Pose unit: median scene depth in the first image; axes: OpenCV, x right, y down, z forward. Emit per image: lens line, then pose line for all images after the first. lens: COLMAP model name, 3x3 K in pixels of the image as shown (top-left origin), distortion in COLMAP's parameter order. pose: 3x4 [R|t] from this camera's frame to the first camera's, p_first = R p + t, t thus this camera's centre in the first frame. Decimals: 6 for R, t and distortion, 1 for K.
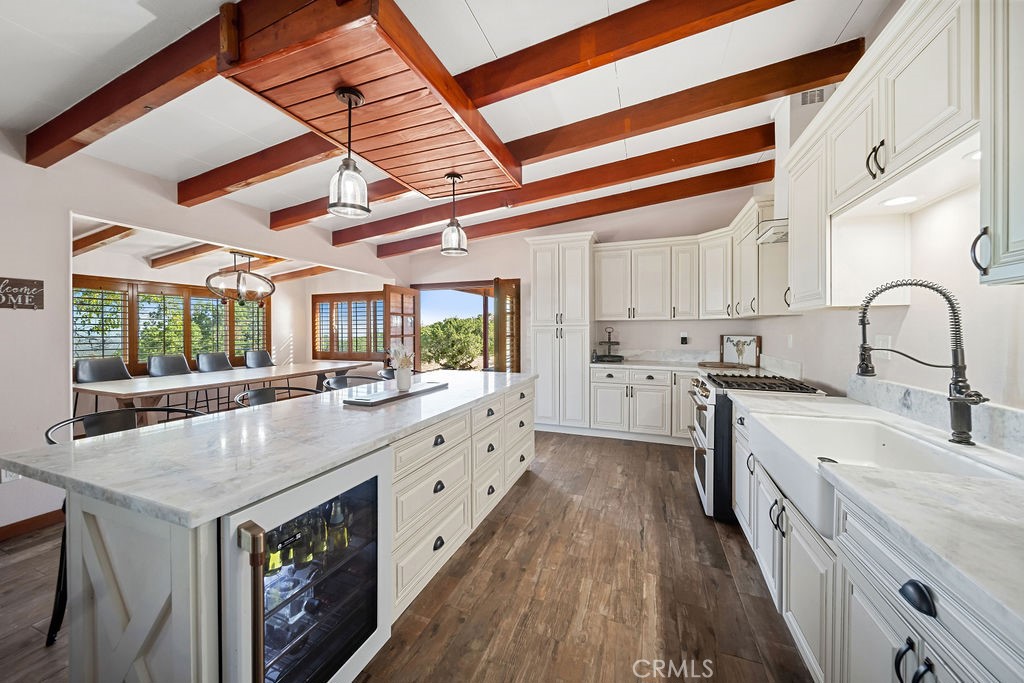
lens RADIAL K [[363.5, 0, 510.7], [0, 363.5, 333.0], [0, 0, 1]] dist [-0.003078, -0.000802]
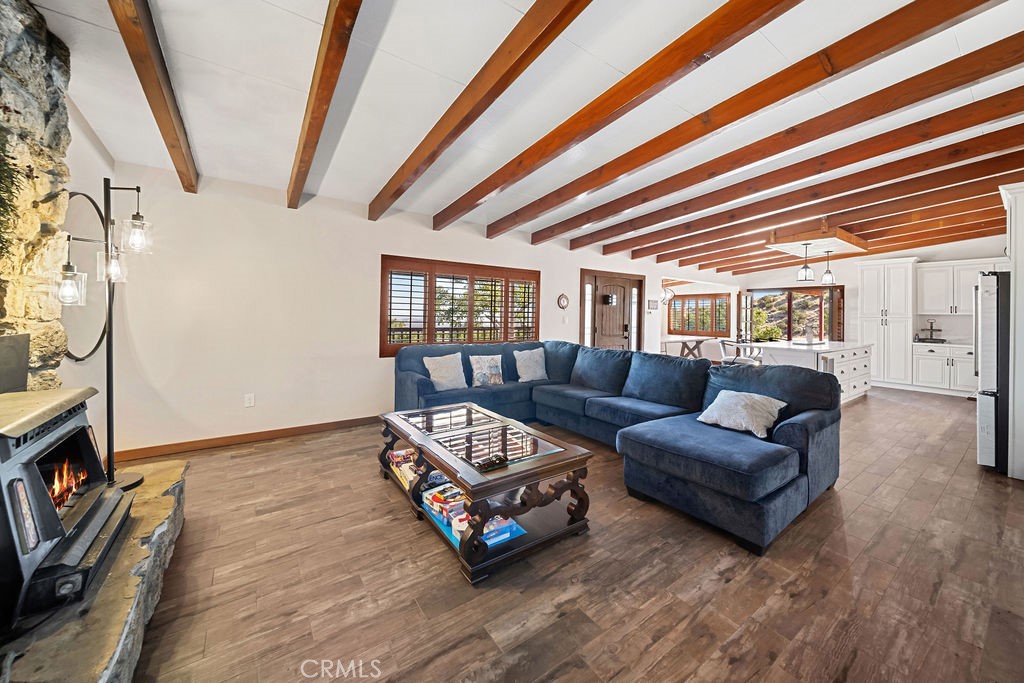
lens RADIAL K [[363.5, 0, 509.8], [0, 363.5, 309.3], [0, 0, 1]] dist [-0.003078, -0.000802]
pose [[0.818186, 0.007865, -0.574900, -0.276773], [-0.022065, 0.999599, -0.017728, 0.007231], [0.574531, 0.027190, 0.818031, -1.146257]]
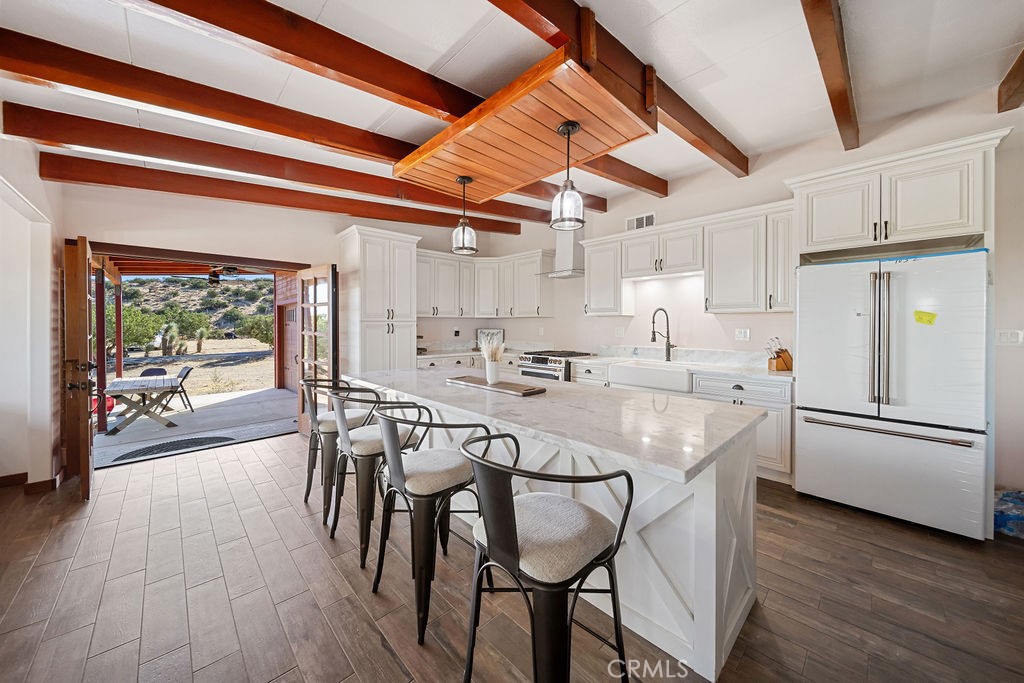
lens RADIAL K [[363.5, 0, 511.2], [0, 363.5, 326.7], [0, 0, 1]] dist [-0.003078, -0.000802]
pose [[0.433020, -0.003599, 0.901377, -0.619689], [0.008932, 0.999960, -0.000299, -0.001264], [-0.901340, 0.008181, 0.433035, 0.246639]]
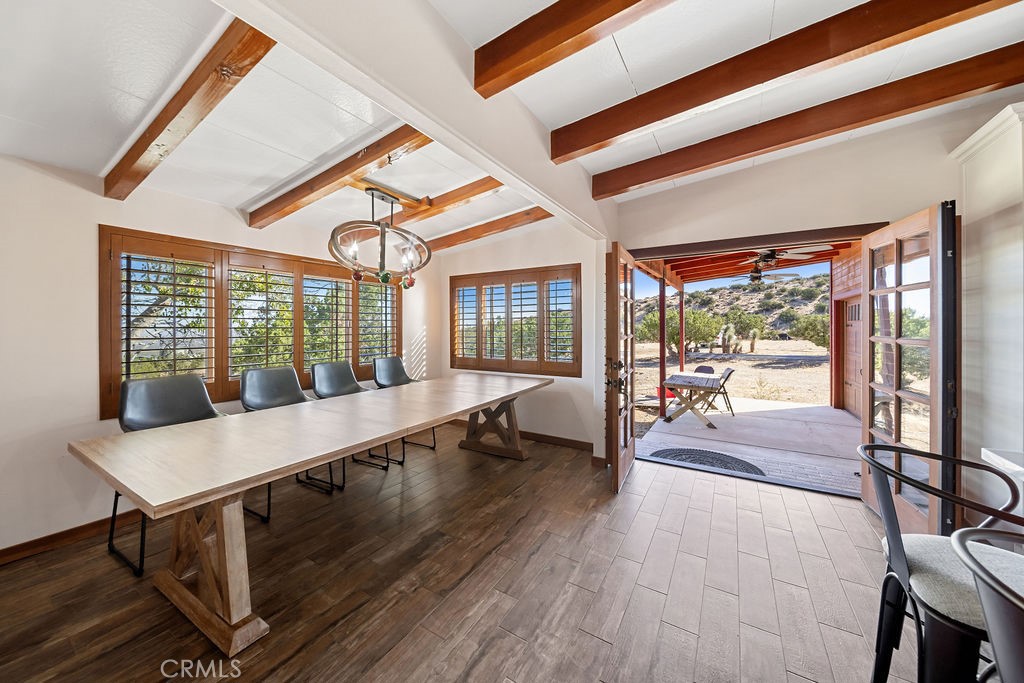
lens RADIAL K [[363.5, 0, 509.2], [0, 363.5, 326.6], [0, 0, 1]] dist [-0.003078, -0.000802]
pose [[0.981852, 0.000752, -0.189647, -0.448219], [-0.002296, 0.999966, -0.007921, -0.003375], [0.189635, 0.008213, 0.981820, 0.487181]]
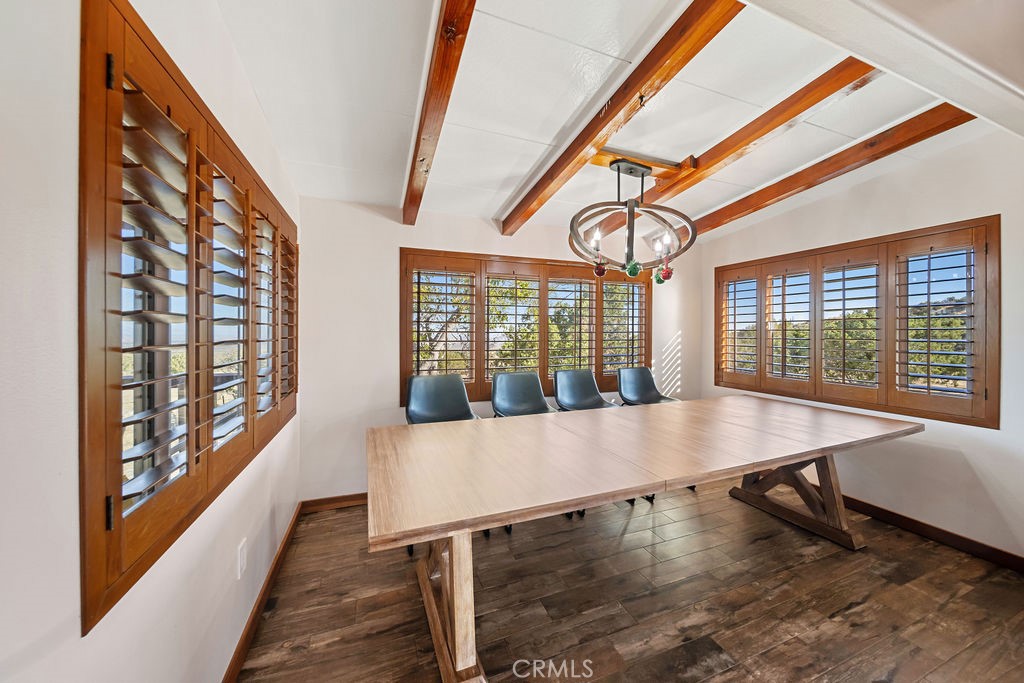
lens RADIAL K [[363.5, 0, 510.4], [0, 363.5, 334.5], [0, 0, 1]] dist [-0.003078, -0.000802]
pose [[0.668461, 0.011320, -0.743661, -0.514657], [-0.011369, 0.999923, 0.005001, -0.004841], [0.743660, 0.005111, 0.668538, 0.596508]]
